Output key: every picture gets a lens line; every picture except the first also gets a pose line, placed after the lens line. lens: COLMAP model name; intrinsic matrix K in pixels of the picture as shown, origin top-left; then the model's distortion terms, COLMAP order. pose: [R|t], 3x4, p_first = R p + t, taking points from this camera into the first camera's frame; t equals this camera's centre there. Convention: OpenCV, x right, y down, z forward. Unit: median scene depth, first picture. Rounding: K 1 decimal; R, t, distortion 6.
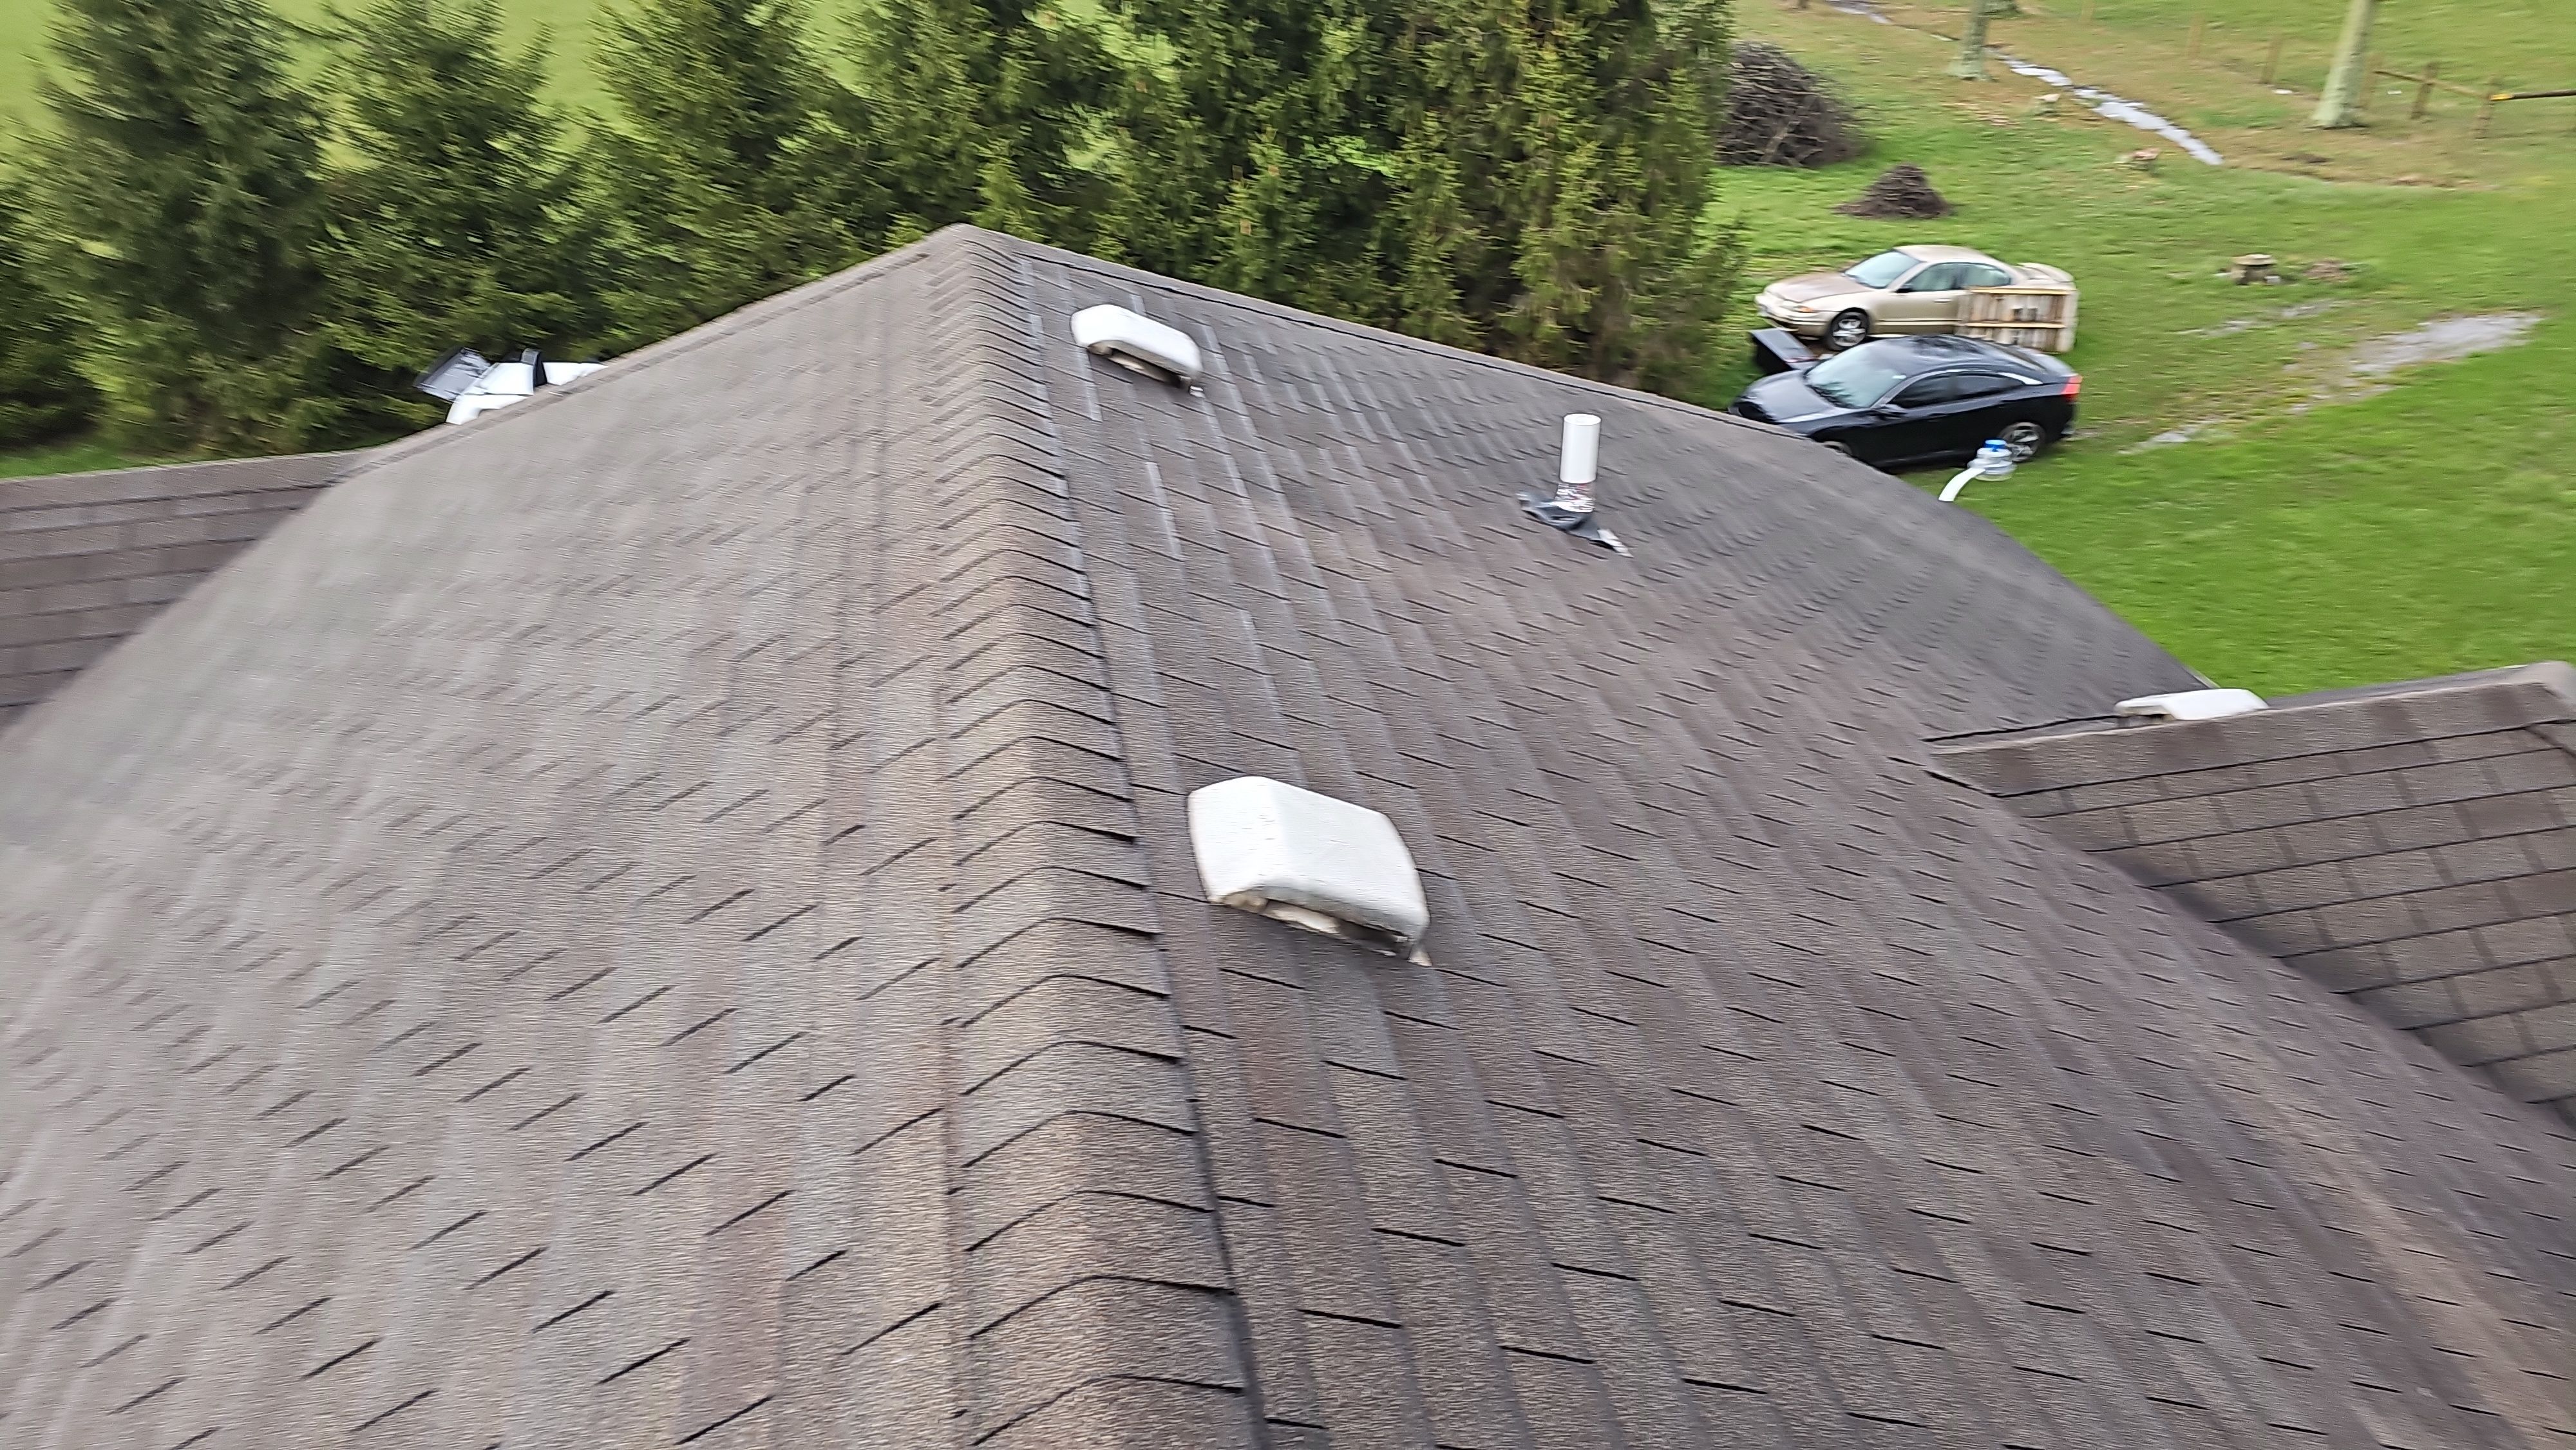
lens RADIAL K [[1724.7, 0, 1277.7], [0, 1724.7, 725.3], [0, 0, 1]] dist [0.064001, -0.050020]
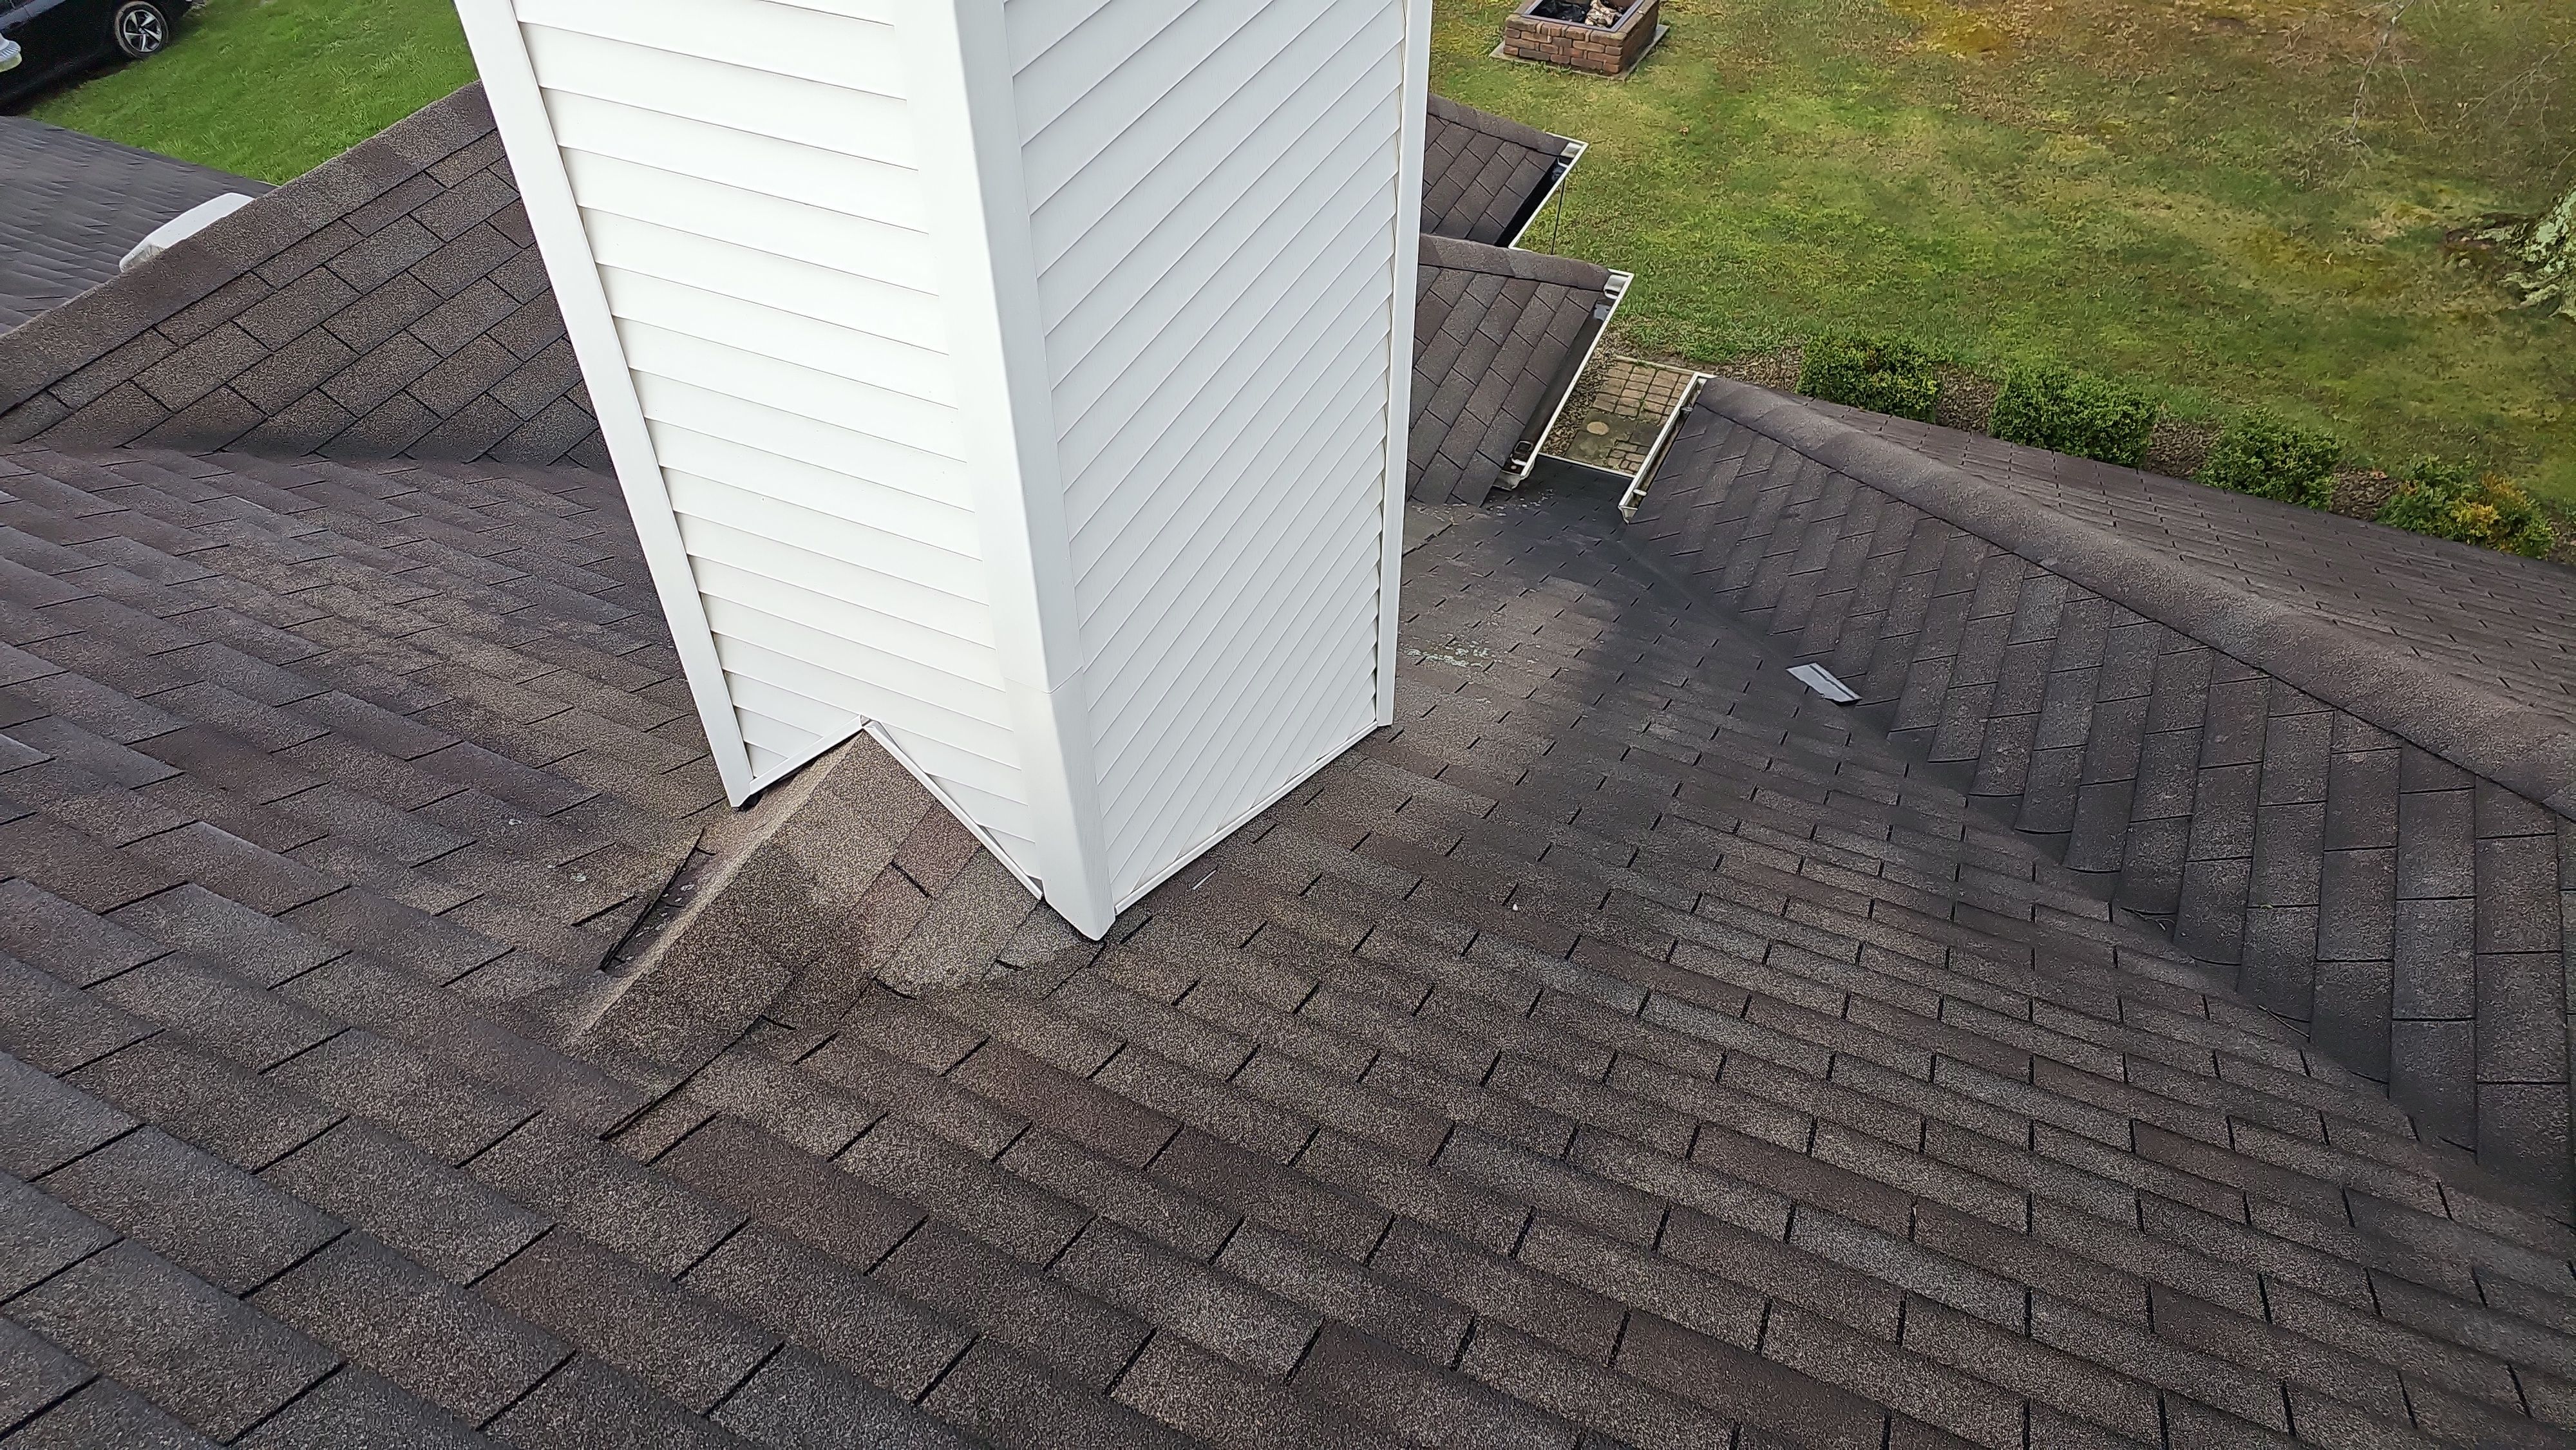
lens RADIAL K [[1724.7, 0, 1298.7], [0, 1724.7, 707.2], [0, 0, 1]] dist [0.064001, -0.050020]
pose [[0.585304, -0.551400, 0.594456, 0.236815], [0.410258, 0.833783, 0.369451, 0.098809], [-0.699363, 0.027639, 0.714233, 0.032453]]
